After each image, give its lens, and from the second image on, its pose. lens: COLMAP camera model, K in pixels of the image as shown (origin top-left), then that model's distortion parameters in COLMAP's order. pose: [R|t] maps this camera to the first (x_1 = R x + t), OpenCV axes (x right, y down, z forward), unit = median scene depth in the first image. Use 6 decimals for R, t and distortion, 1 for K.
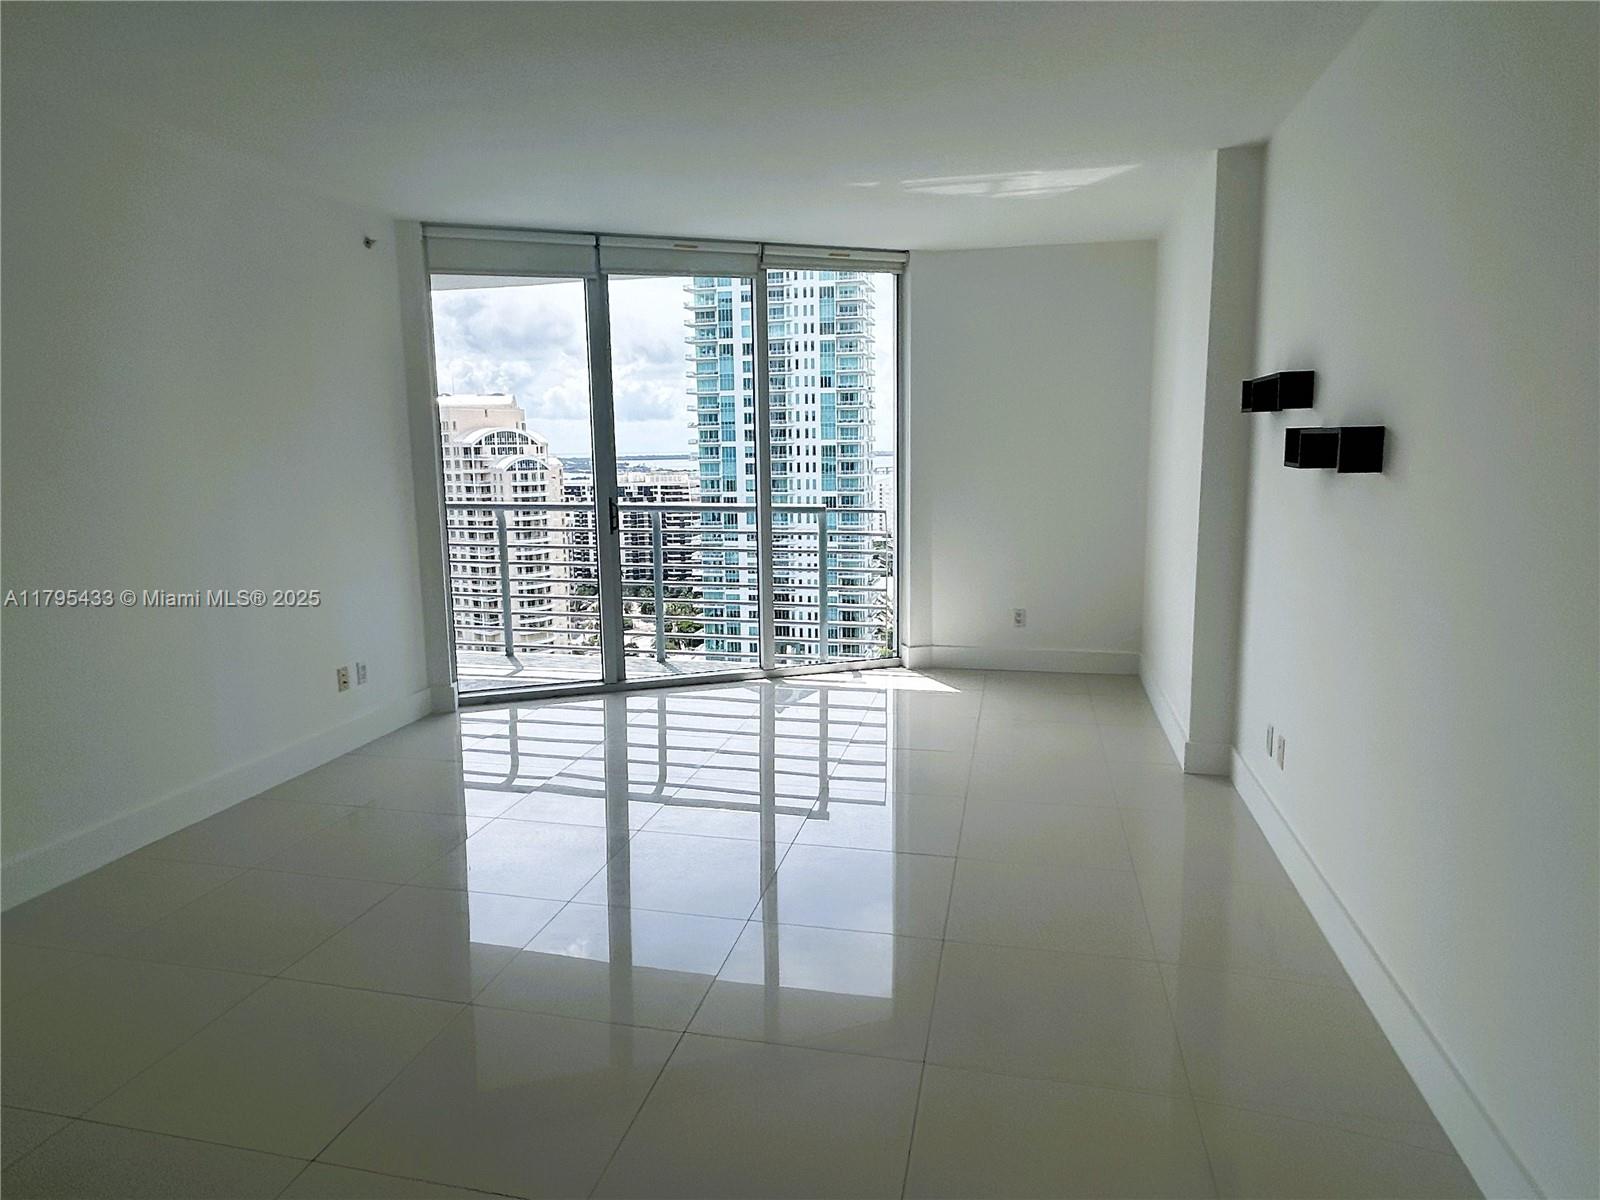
lens RADIAL K [[971.6, 0, 811.3], [0, 971.6, 603.2], [0, 0, 1]] dist [0.000522, -0.005471]
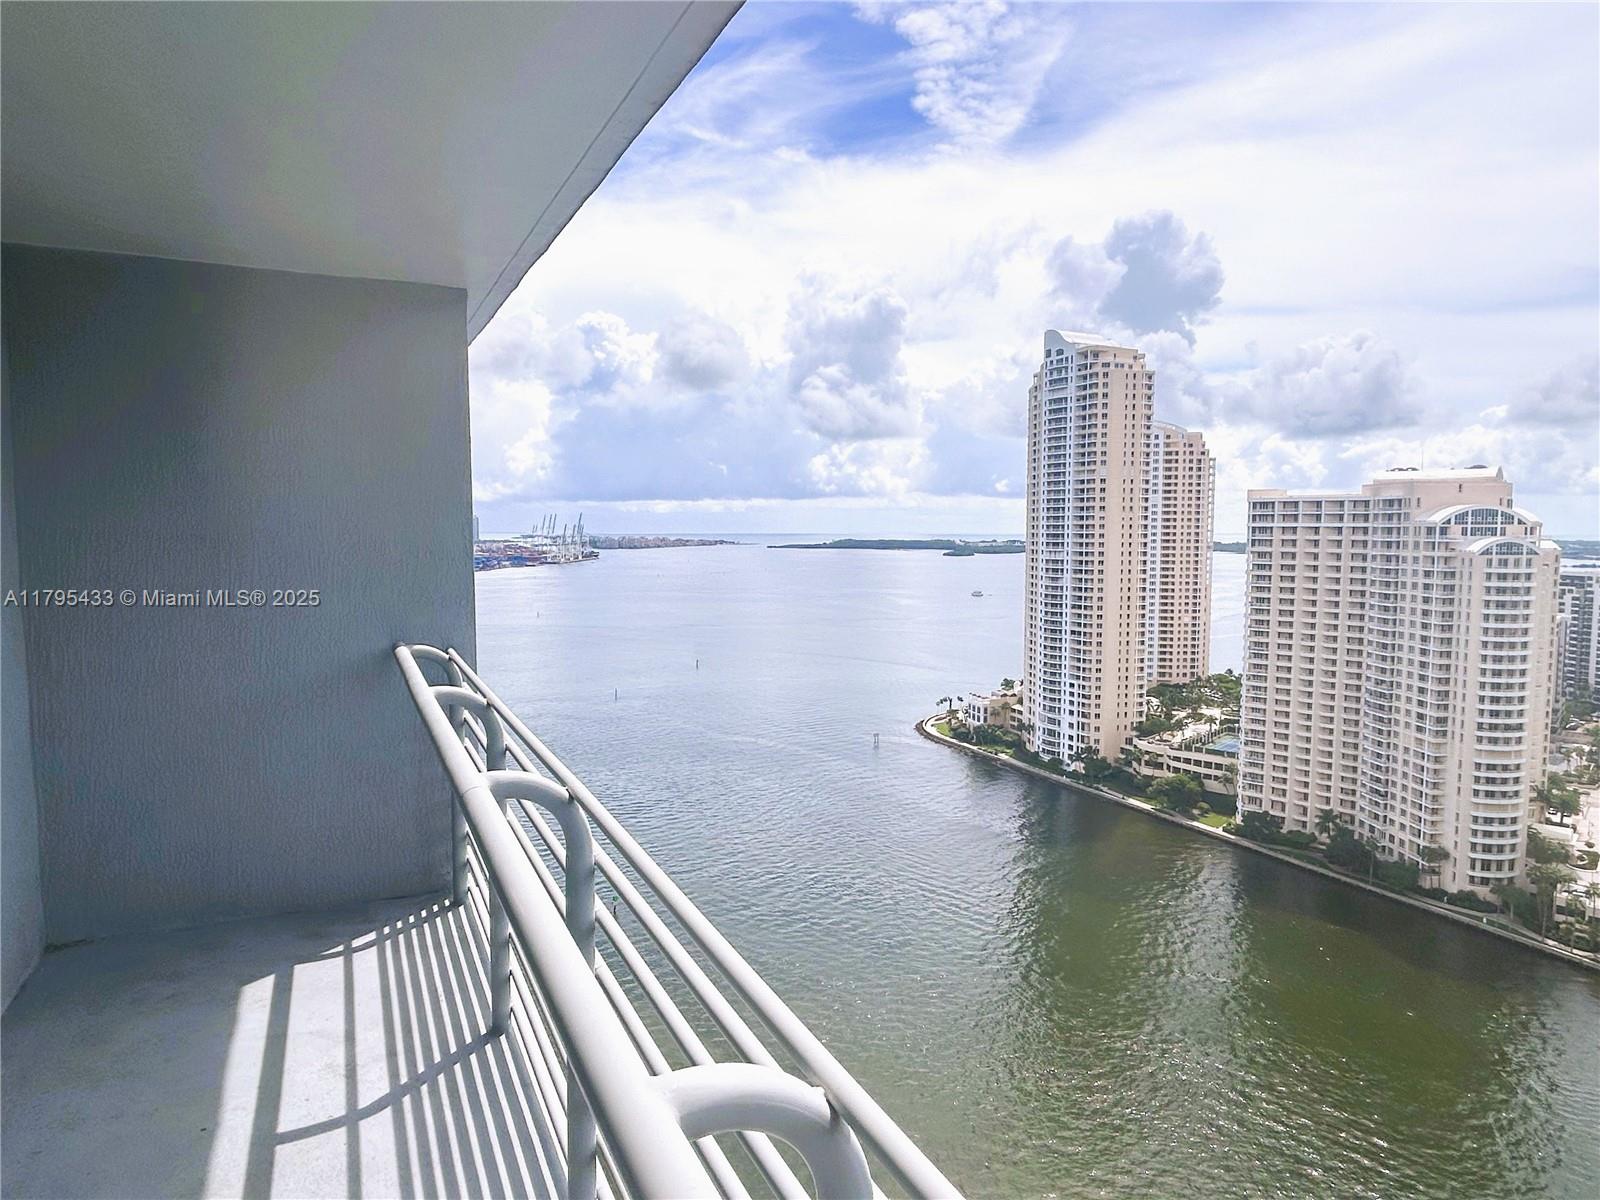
lens RADIAL K [[971.6, 0, 810.4], [0, 971.6, 601.8], [0, 0, 1]] dist [0.000522, -0.005471]
pose [[0.616204, 0.074330, -0.784071, -0.131437], [-0.136409, 0.990563, -0.013298, -0.120145], [0.775684, 0.115149, 0.620528, 0.631341]]
